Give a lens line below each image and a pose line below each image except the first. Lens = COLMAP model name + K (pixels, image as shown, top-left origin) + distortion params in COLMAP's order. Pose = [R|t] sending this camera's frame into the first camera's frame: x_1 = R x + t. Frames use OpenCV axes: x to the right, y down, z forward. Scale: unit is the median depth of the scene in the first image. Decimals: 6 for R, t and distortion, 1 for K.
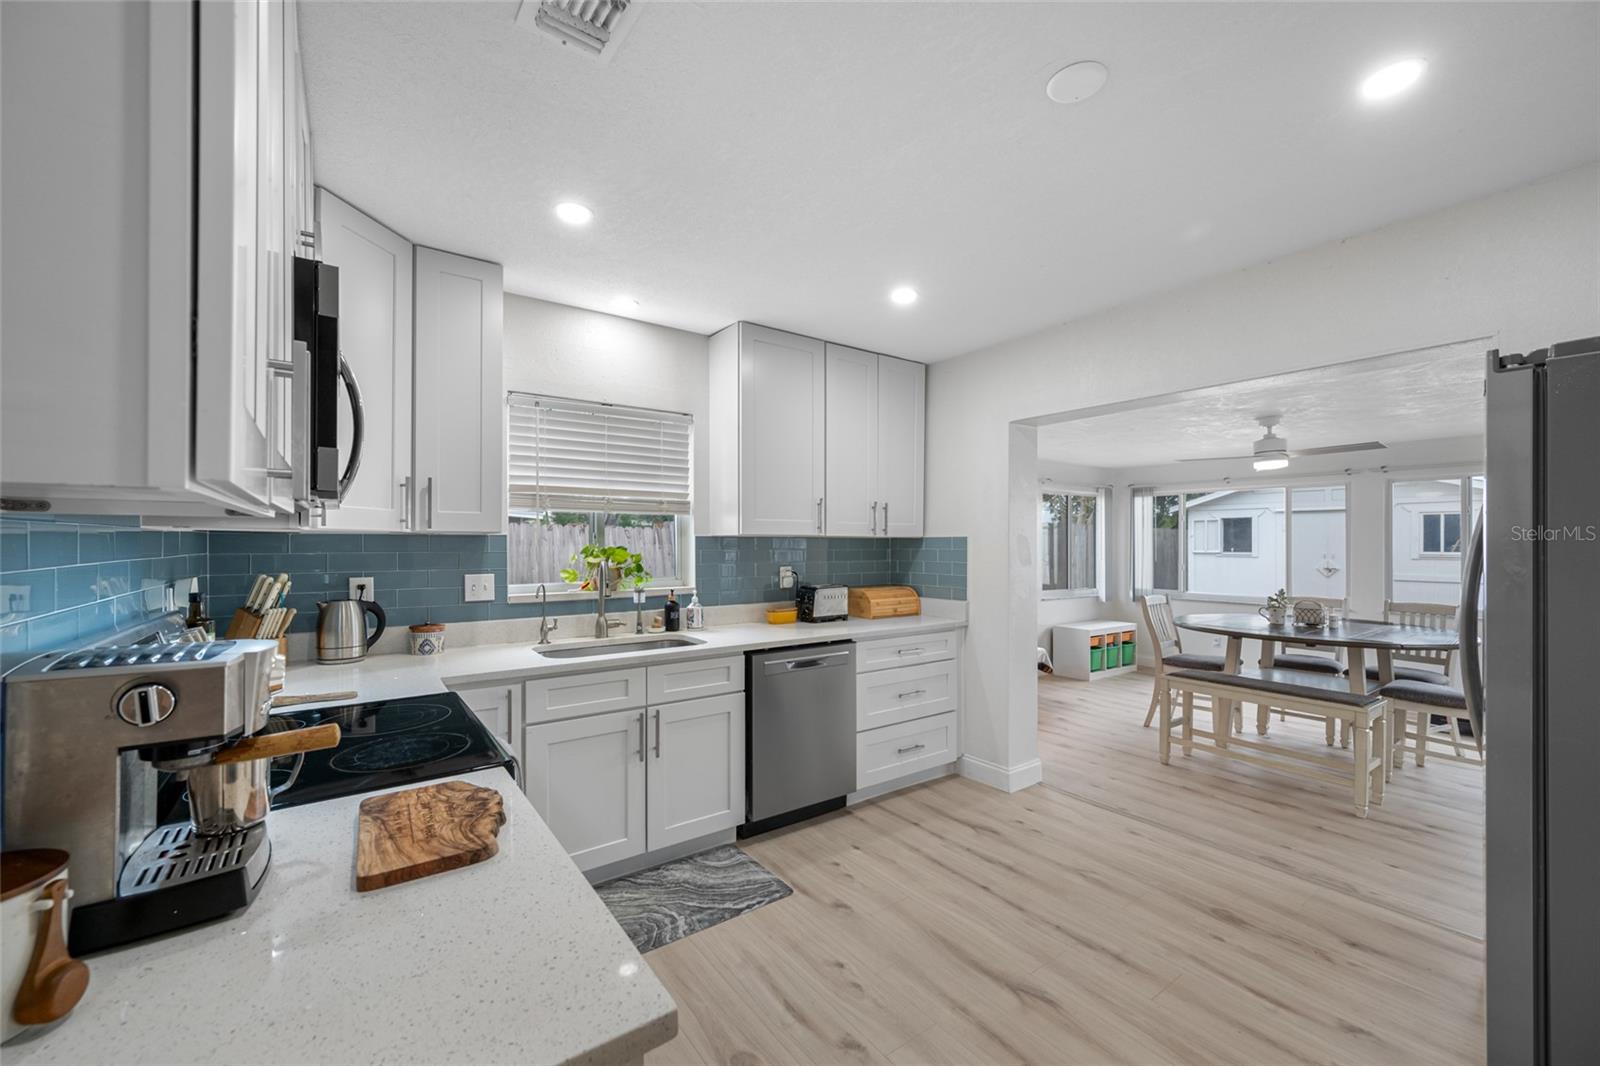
lens RADIAL K [[639.1, 0, 800.4], [0, 639.1, 539.4], [0, 0, 1]] dist [0.000187, 0.000215]
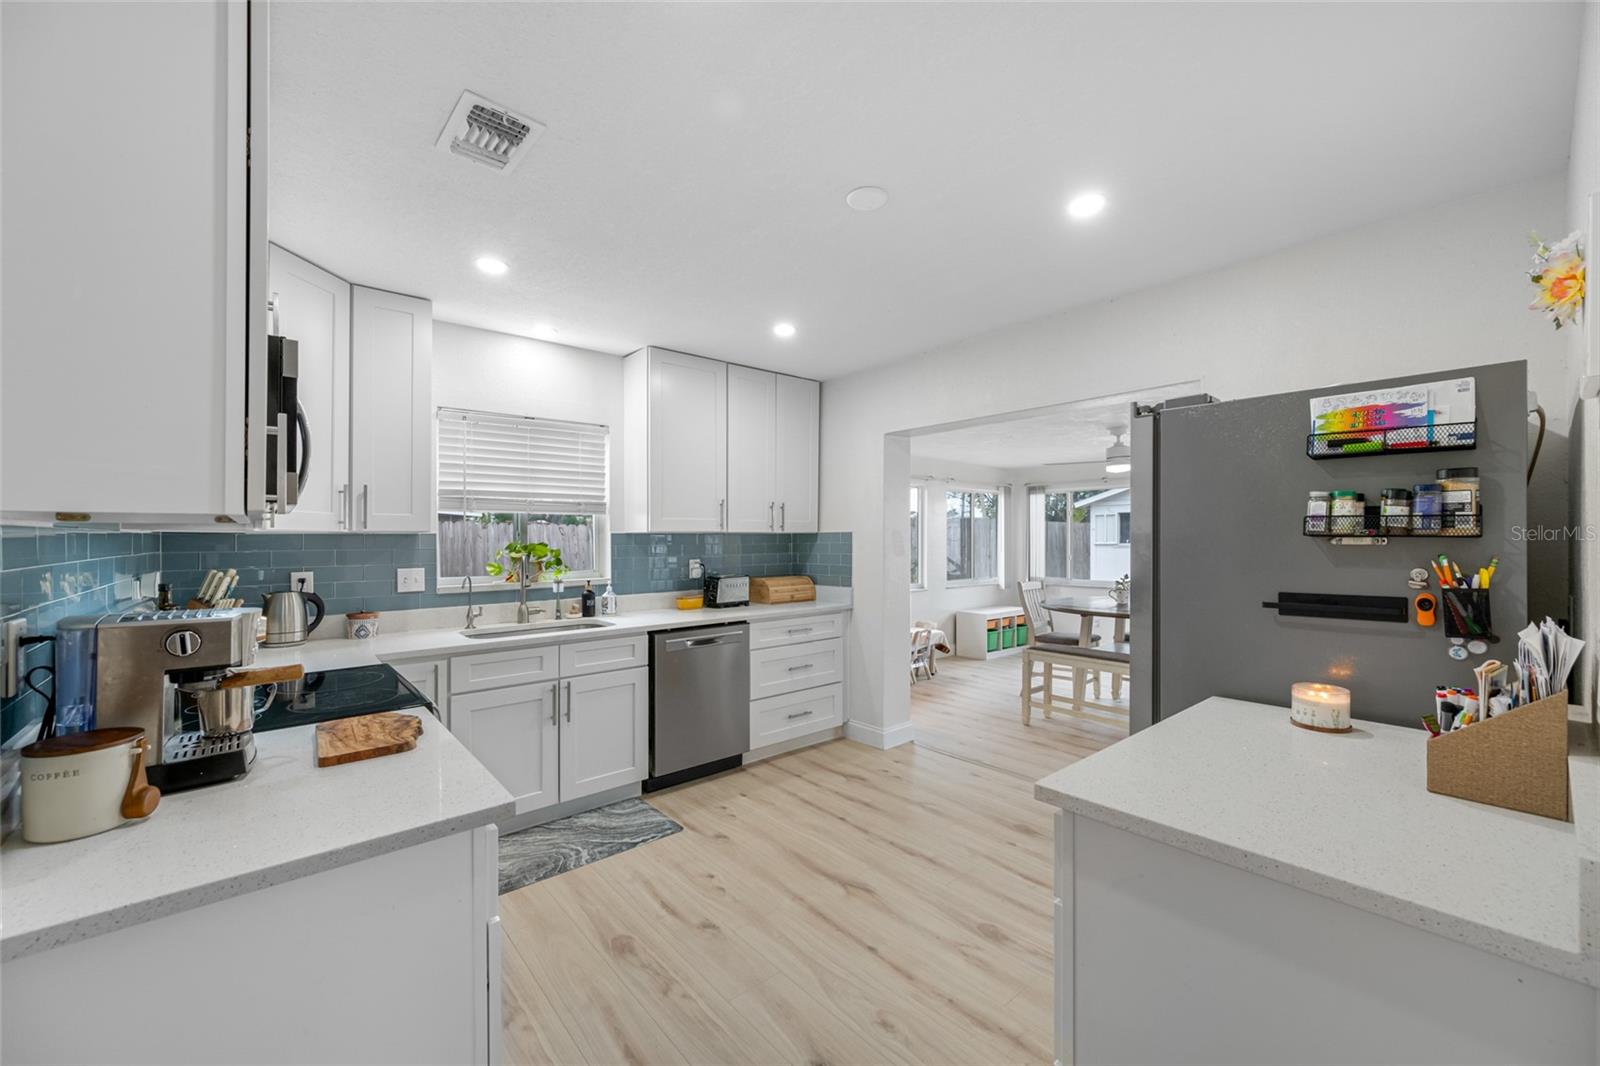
lens RADIAL K [[630.2, 0, 798.8], [0, 630.2, 526.6], [0, 0, 1]] dist [0.001762, -0.000139]
pose [[0.996800, -0.007107, 0.079617, 0.090918], [0.008109, 0.999892, -0.012265, -0.000497], [-0.079522, 0.012871, 0.996750, -0.163153]]
